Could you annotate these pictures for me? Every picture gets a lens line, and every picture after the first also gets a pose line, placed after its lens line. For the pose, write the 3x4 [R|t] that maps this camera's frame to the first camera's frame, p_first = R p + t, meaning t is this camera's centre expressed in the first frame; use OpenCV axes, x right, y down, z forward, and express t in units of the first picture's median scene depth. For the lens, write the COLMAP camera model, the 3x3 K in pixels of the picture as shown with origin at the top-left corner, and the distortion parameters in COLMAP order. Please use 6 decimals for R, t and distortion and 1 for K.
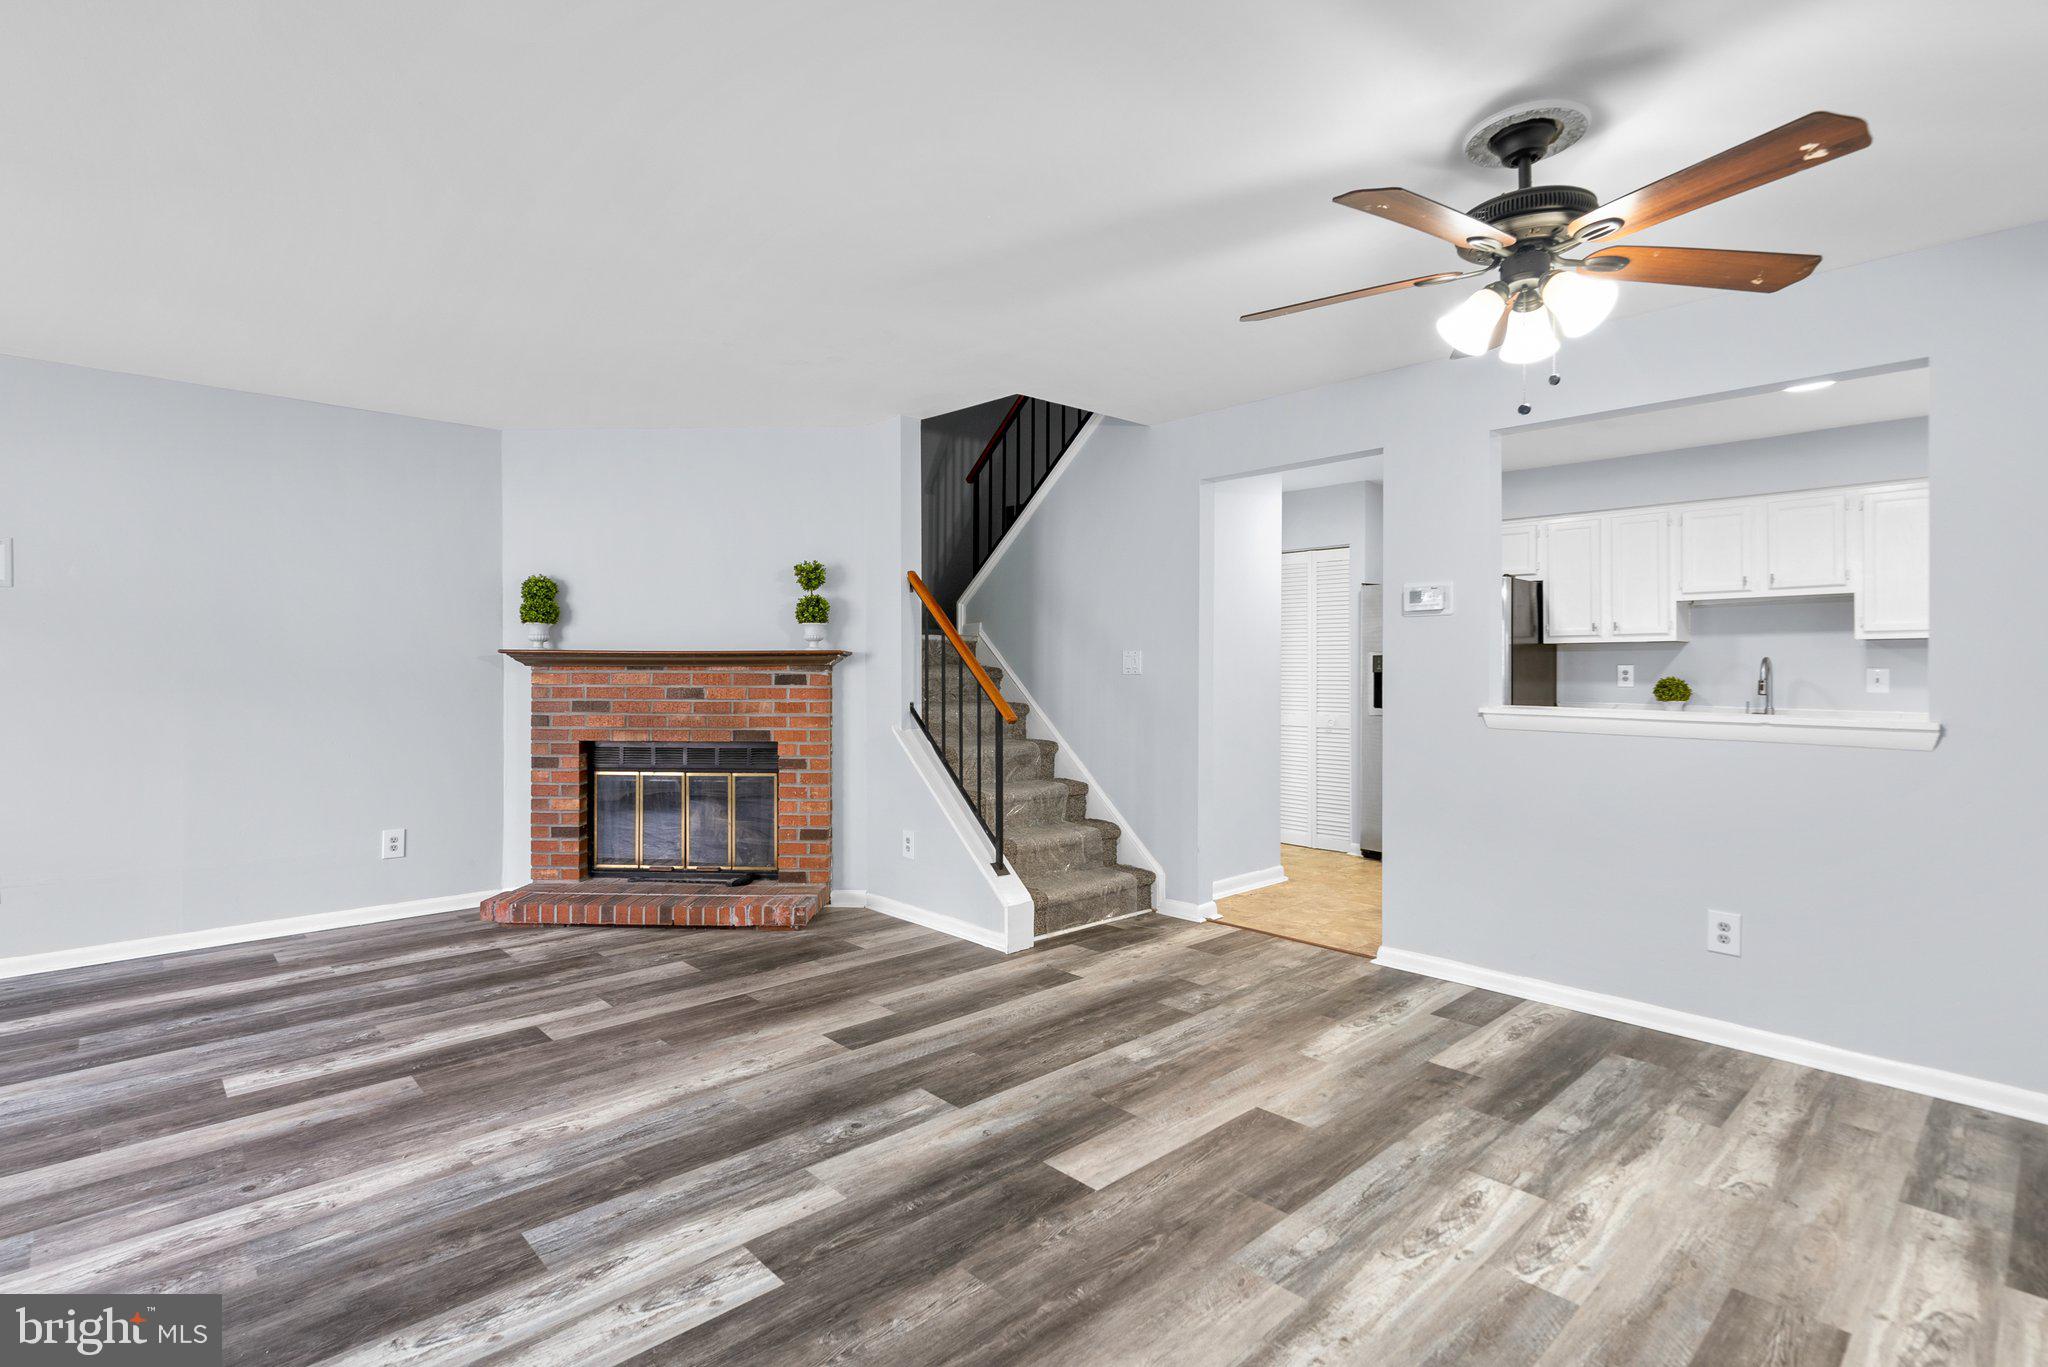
lens RADIAL K [[975.0, 0, 1032.1], [0, 975.0, 679.0], [0, 0, 1]] dist [-0.004509, 0.002593]
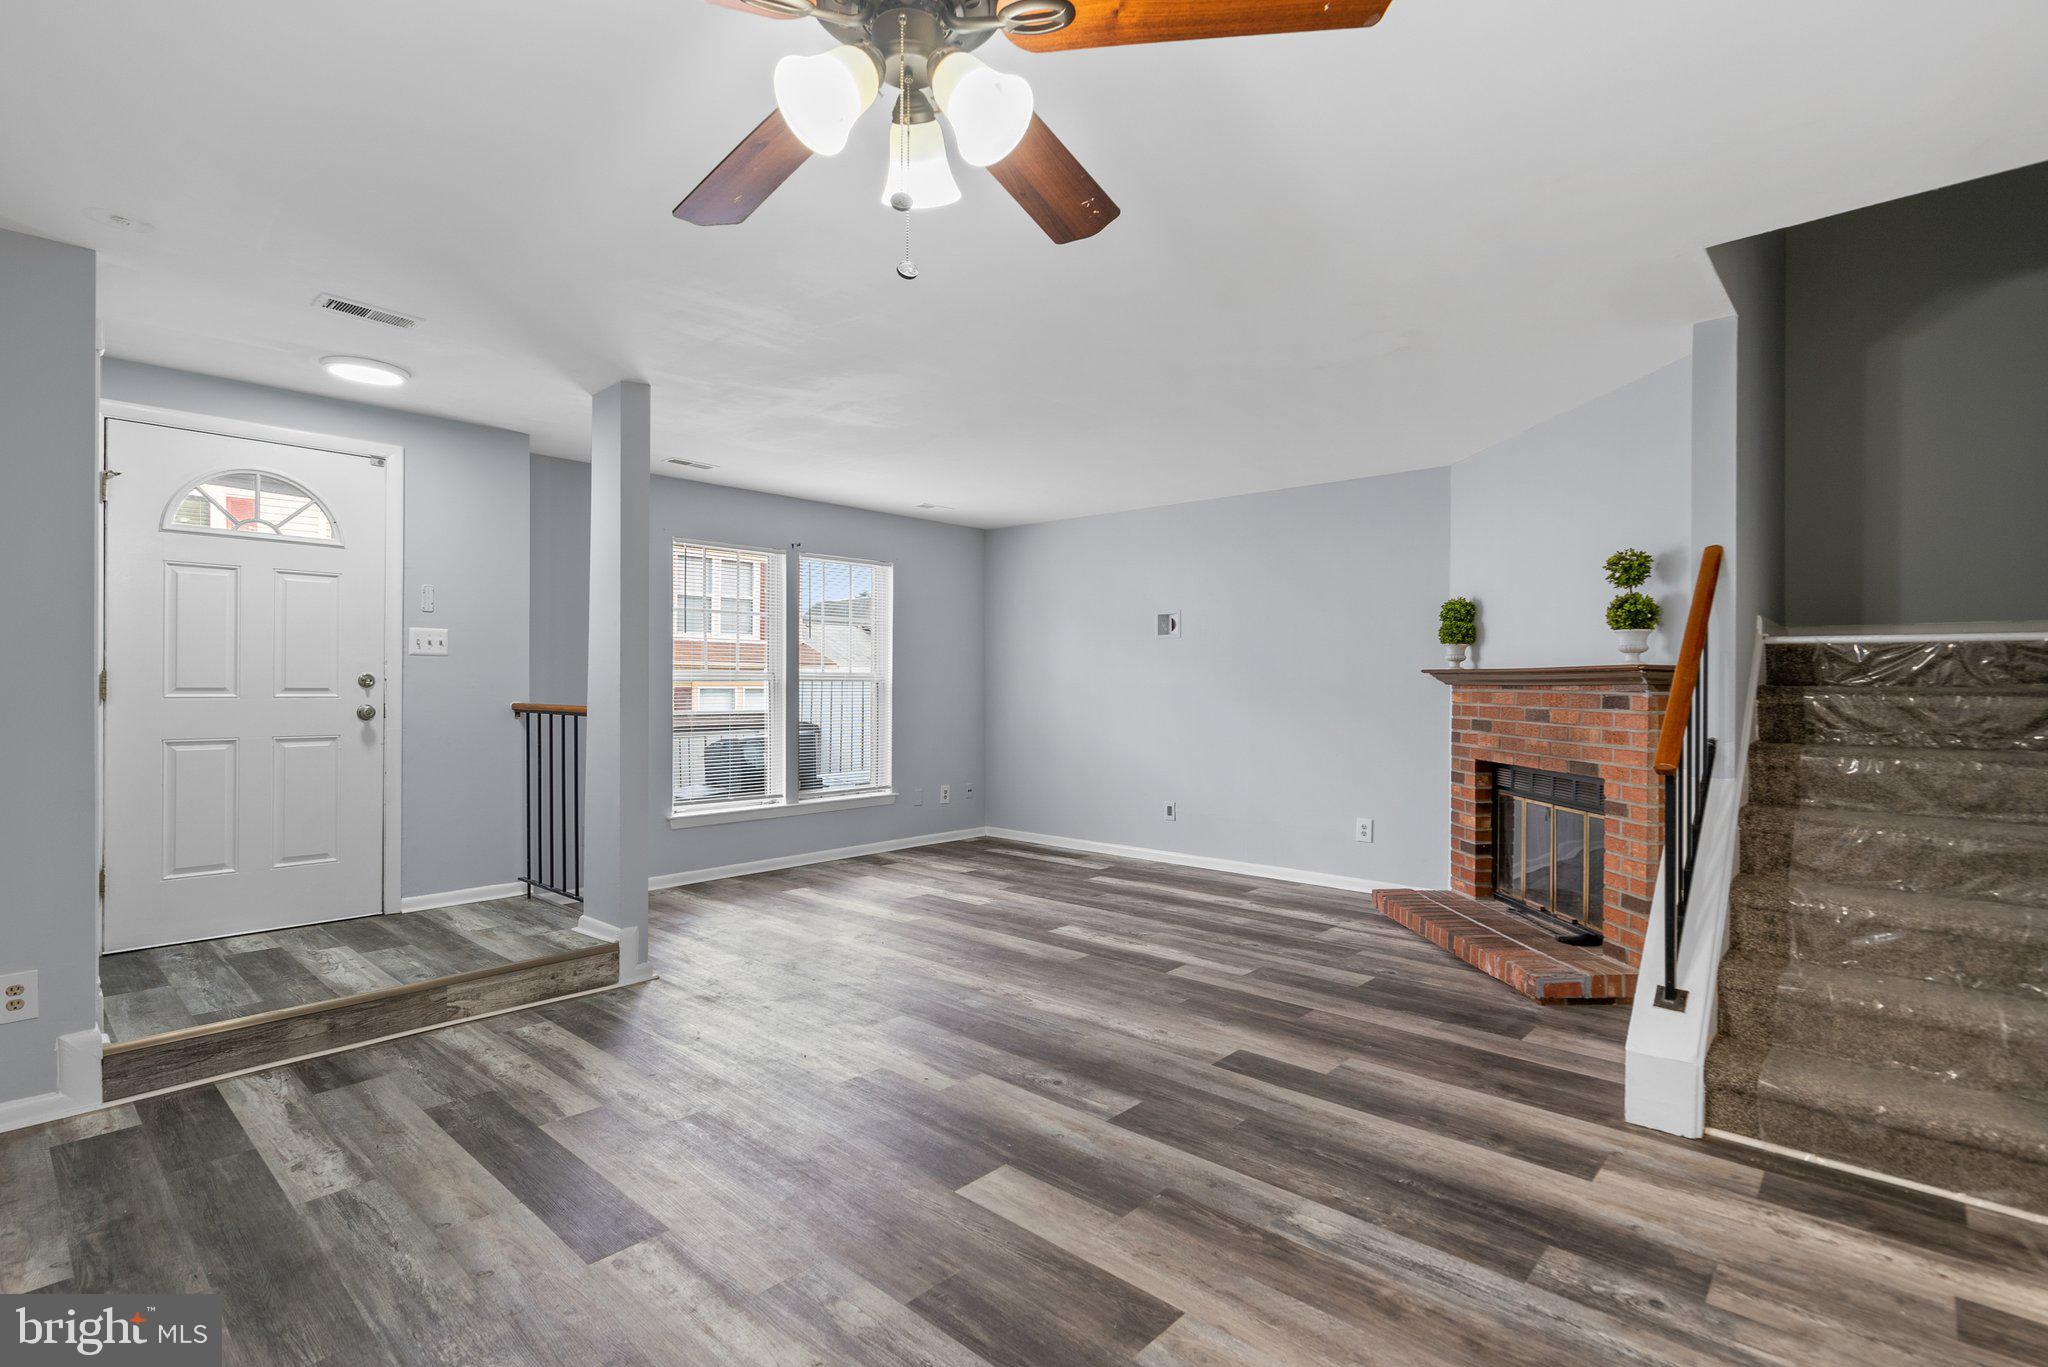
lens RADIAL K [[975.0, 0, 1020.5], [0, 975.0, 680.2], [0, 0, 1]] dist [-0.004509, 0.002593]
pose [[0.075674, -0.004605, -0.997122, 0.724502], [-0.016671, 0.999844, -0.005882, -0.006316], [0.996993, 0.017068, 0.075585, 0.647997]]
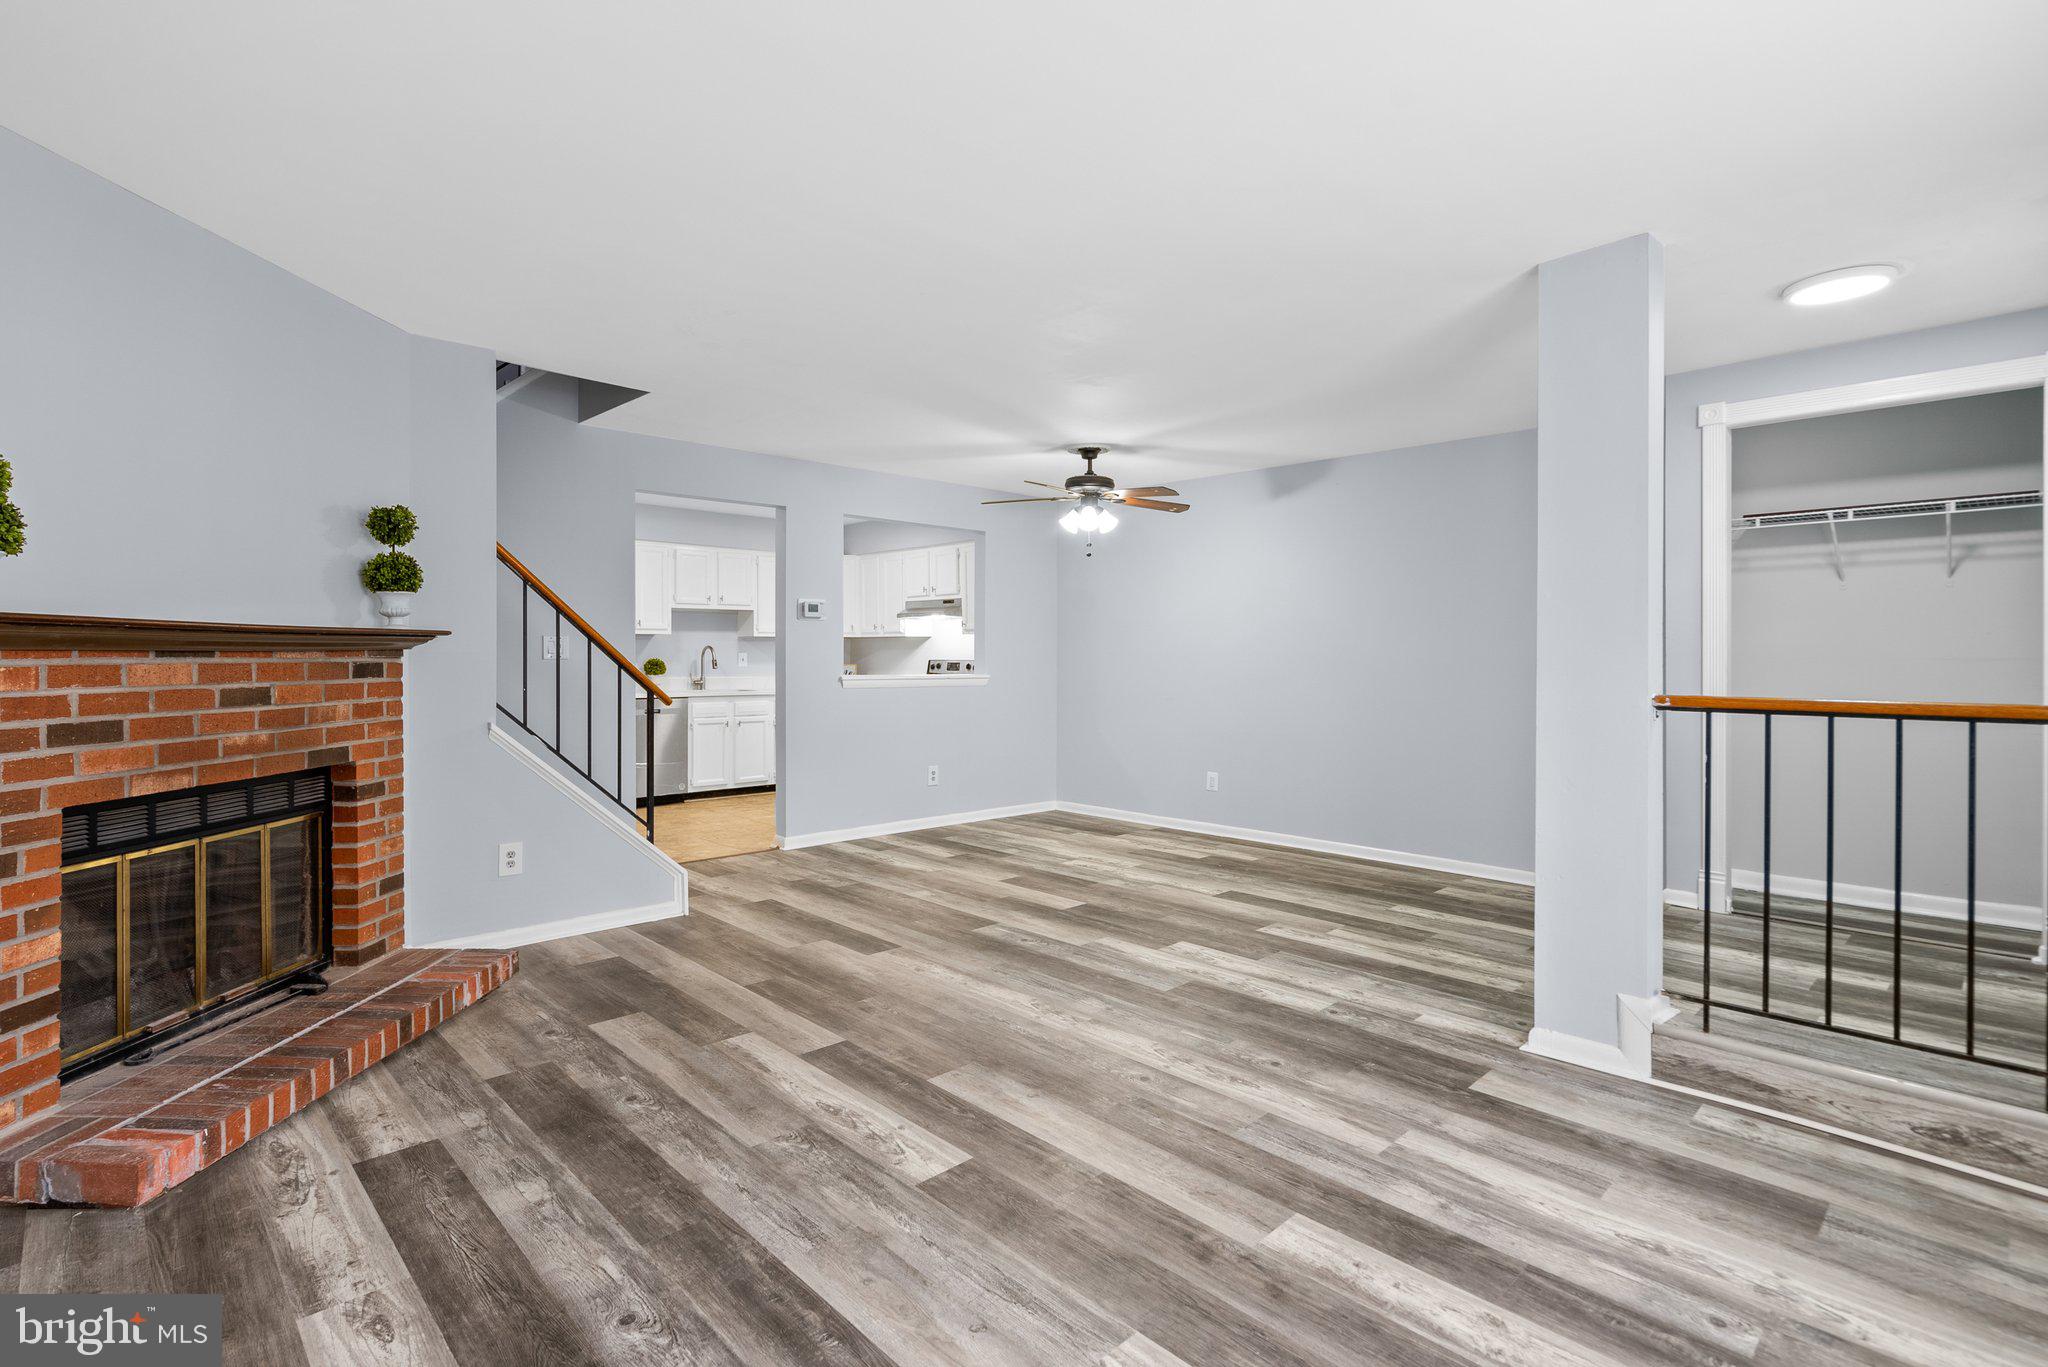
lens RADIAL K [[975.0, 0, 1002.2], [0, 975.0, 652.7], [0, 0, 1]] dist [-0.004509, 0.002593]
pose [[0.004356, -0.001146, 0.999990, -1.344428], [0.008157, 0.999966, 0.001110, -0.012896], [-0.999957, 0.008152, 0.004365, 0.771419]]
